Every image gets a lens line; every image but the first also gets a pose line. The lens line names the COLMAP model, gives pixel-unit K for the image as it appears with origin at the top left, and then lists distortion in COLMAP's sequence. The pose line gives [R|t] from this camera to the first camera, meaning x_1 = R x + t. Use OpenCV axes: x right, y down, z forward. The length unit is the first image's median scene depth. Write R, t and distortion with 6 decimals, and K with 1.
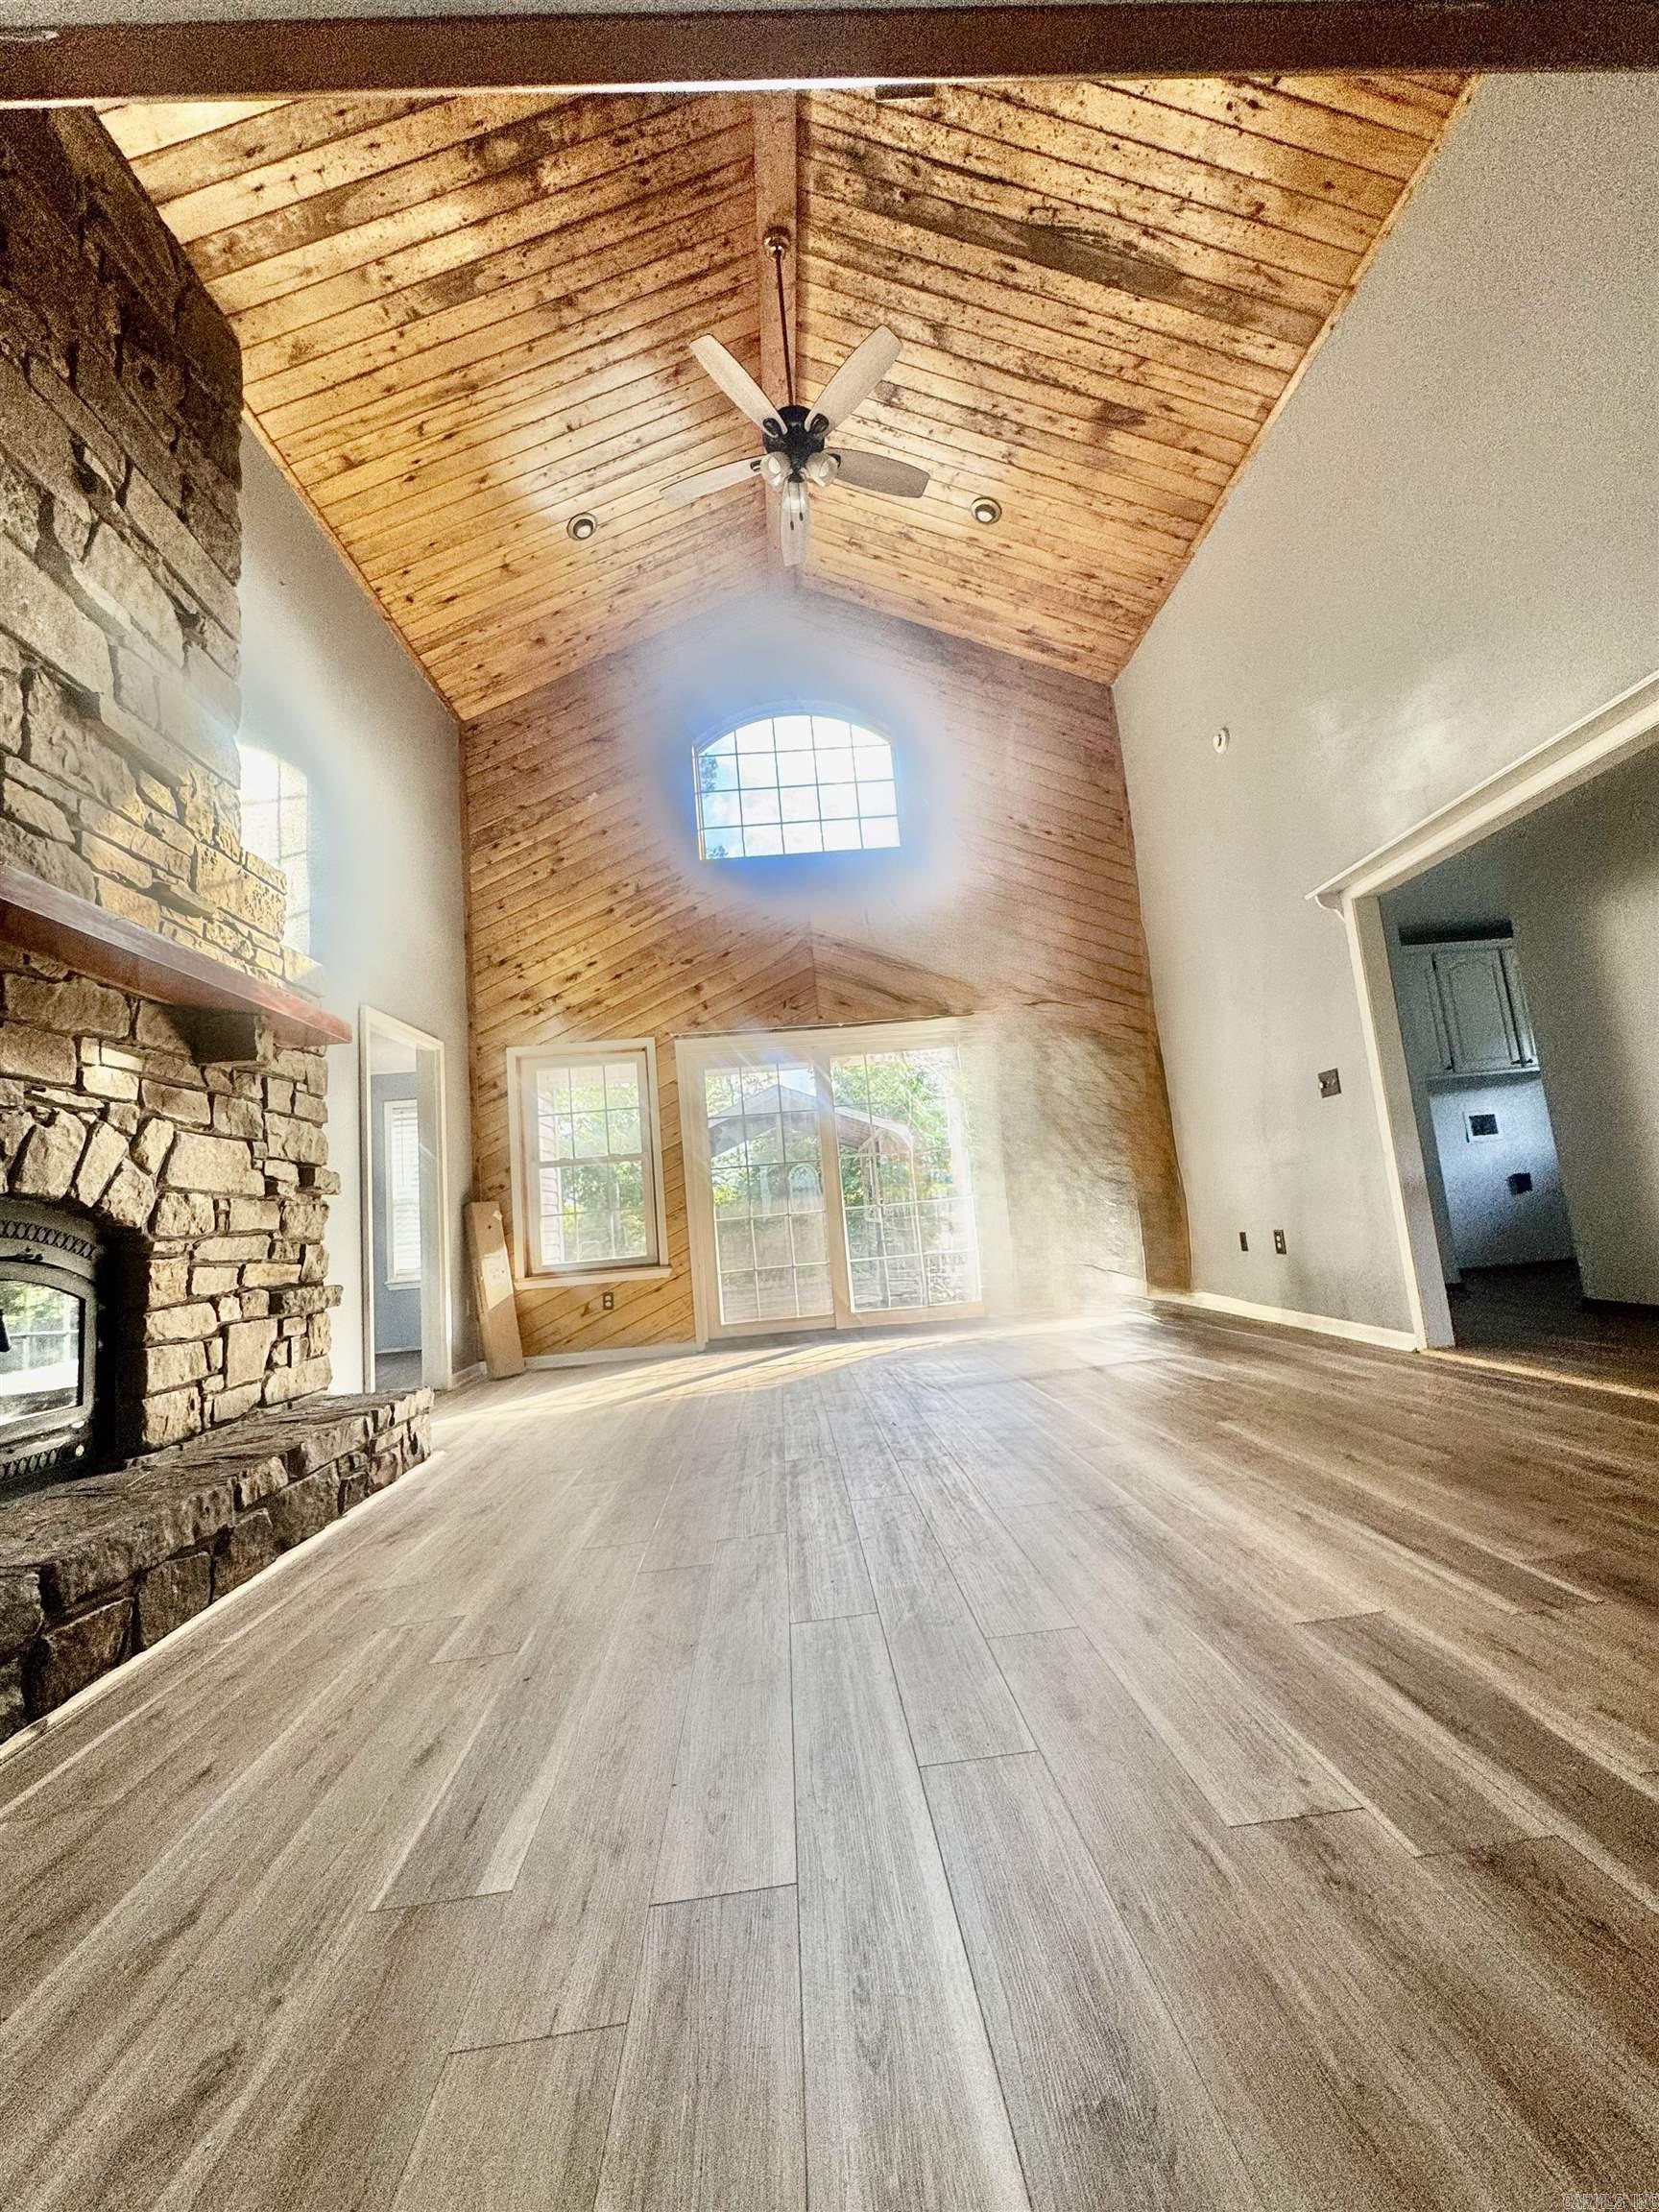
lens RADIAL K [[886.3, 0, 835.5], [0, 886.3, 1098.7], [0, 0, 1]] dist [-0.001477, -0.000056]
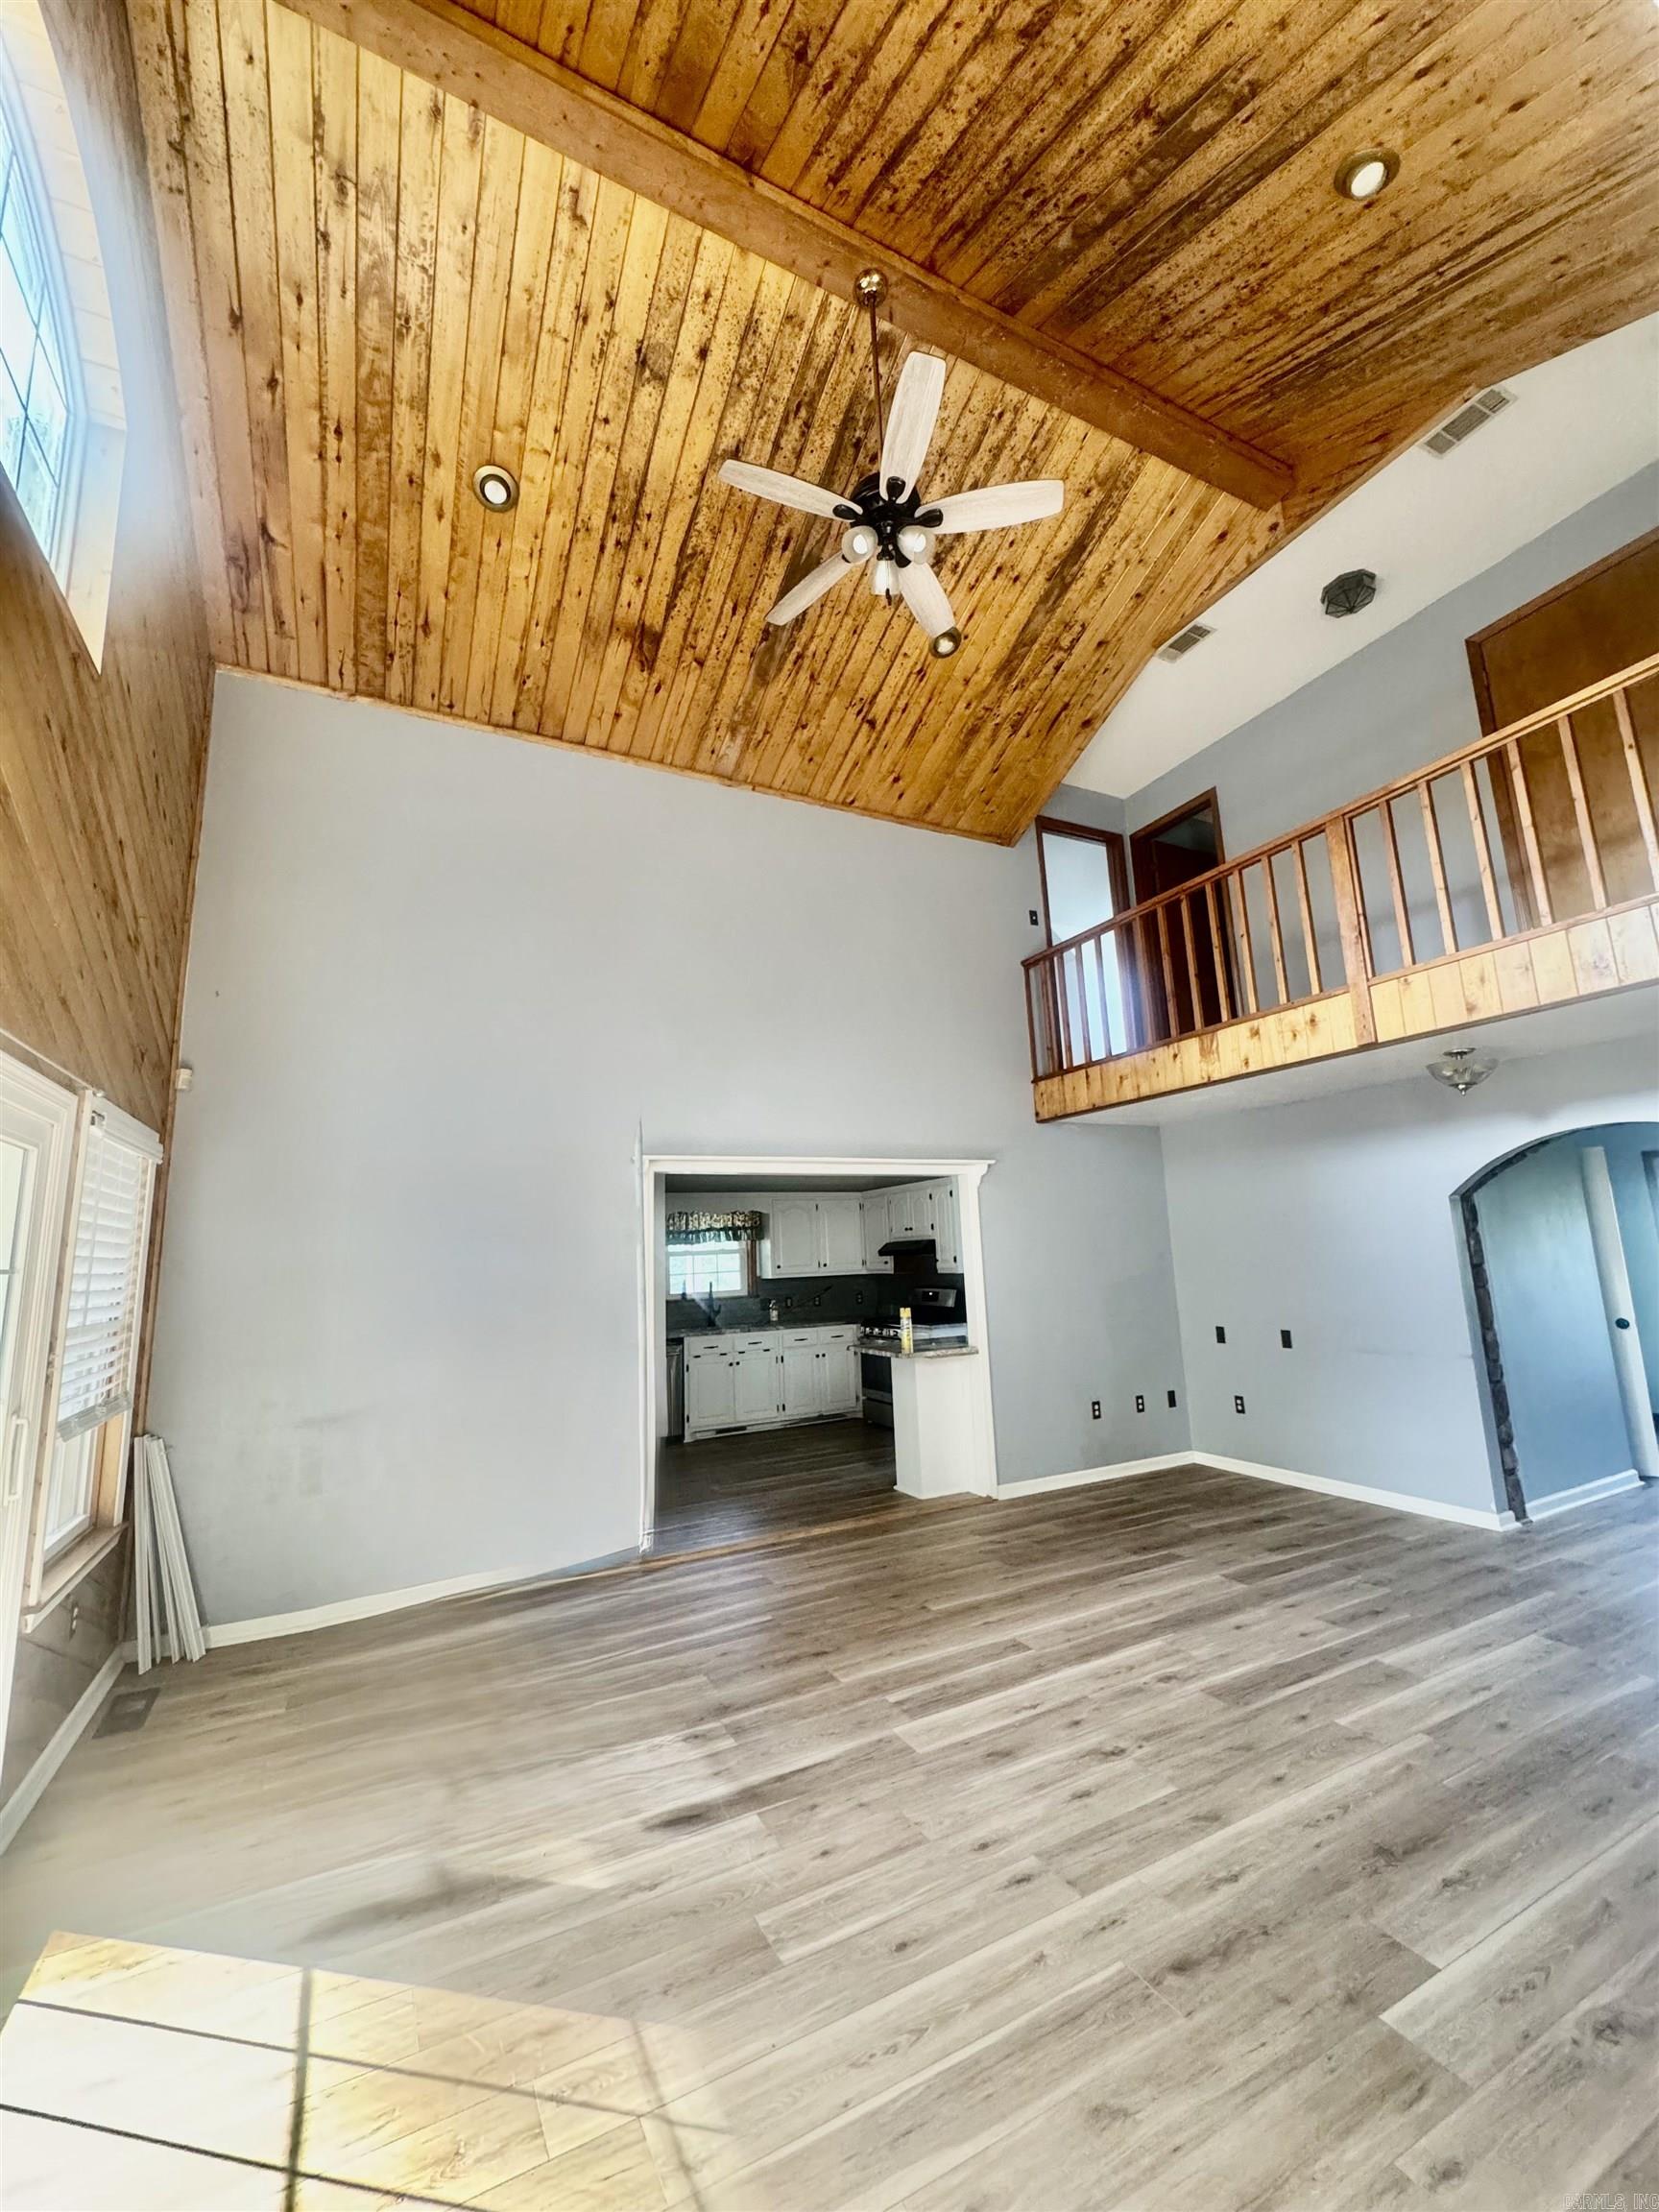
lens RADIAL K [[886.3, 0, 834.2], [0, 886.3, 1101.3], [0, 0, 1]] dist [-0.001477, -0.000056]
pose [[-0.400716, 0.256912, 0.879445, -0.535930], [-0.051493, 0.952048, -0.301584, 0.029850], [-0.914754, -0.166135, -0.368272, 1.089613]]
